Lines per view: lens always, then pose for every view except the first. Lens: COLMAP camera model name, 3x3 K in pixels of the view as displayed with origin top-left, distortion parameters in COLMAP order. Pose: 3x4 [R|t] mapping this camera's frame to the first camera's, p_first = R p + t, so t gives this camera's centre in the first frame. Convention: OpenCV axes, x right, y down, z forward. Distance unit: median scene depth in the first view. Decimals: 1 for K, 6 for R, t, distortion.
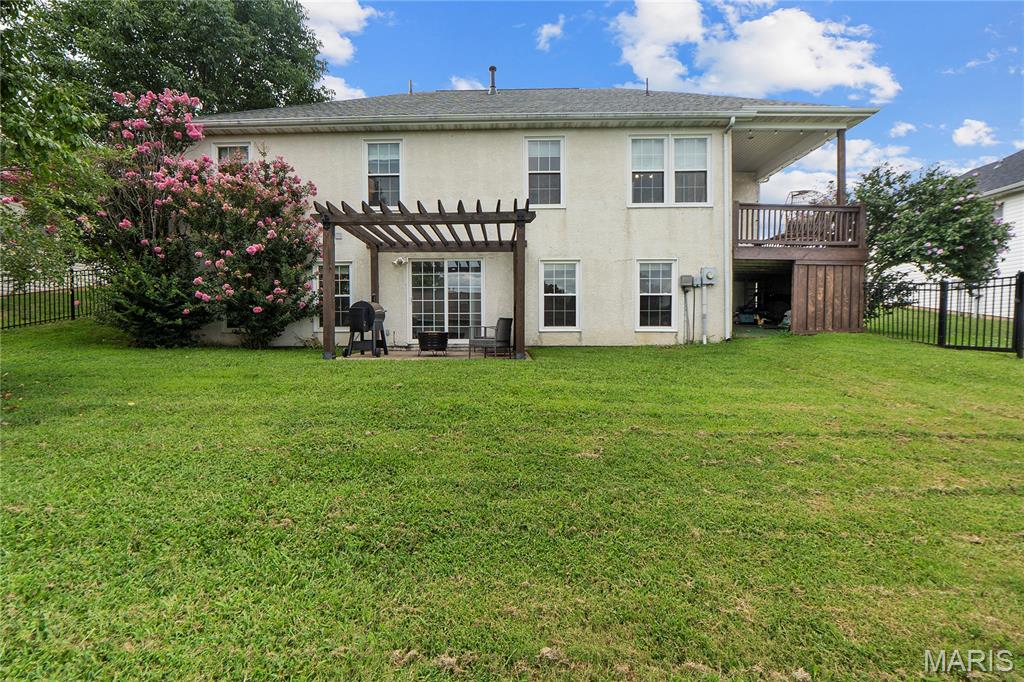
lens RADIAL K [[426.9, 0, 512.9], [0, 426.9, 345.0], [0, 0, 1]] dist [-0.008065, -0.000057]
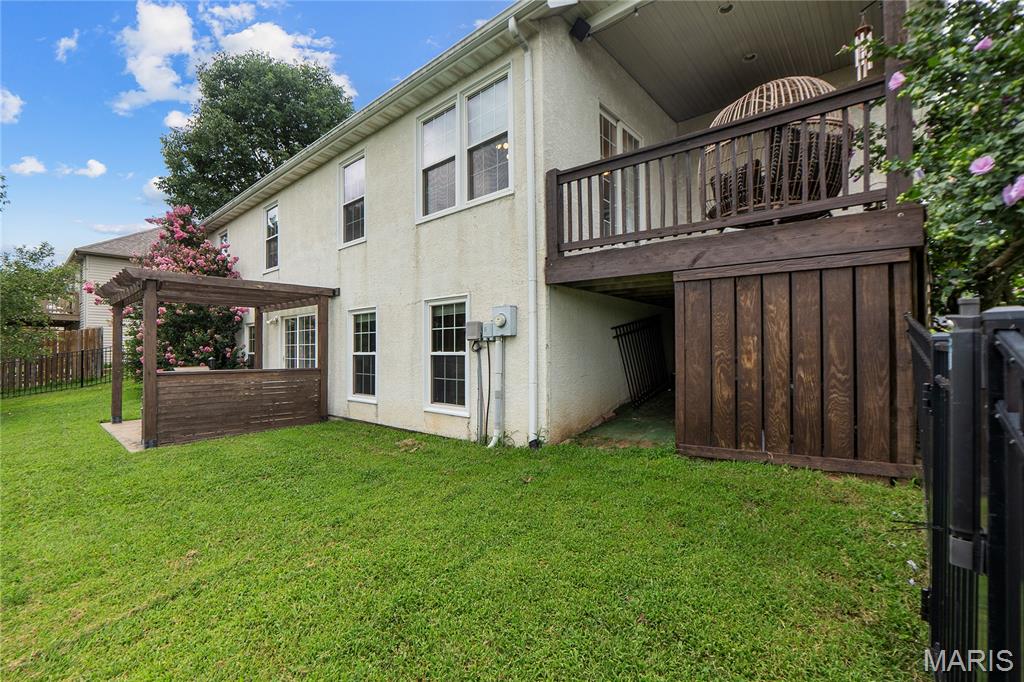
lens RADIAL K [[426.9, 0, 512.9], [0, 426.9, 345.0], [0, 0, 1]] dist [-0.008065, -0.000057]
pose [[0.767430, -0.009700, -0.641060, 0.809049], [-0.016892, 0.999233, -0.035341, -0.111564], [0.640911, 0.037950, 0.766677, 0.587053]]
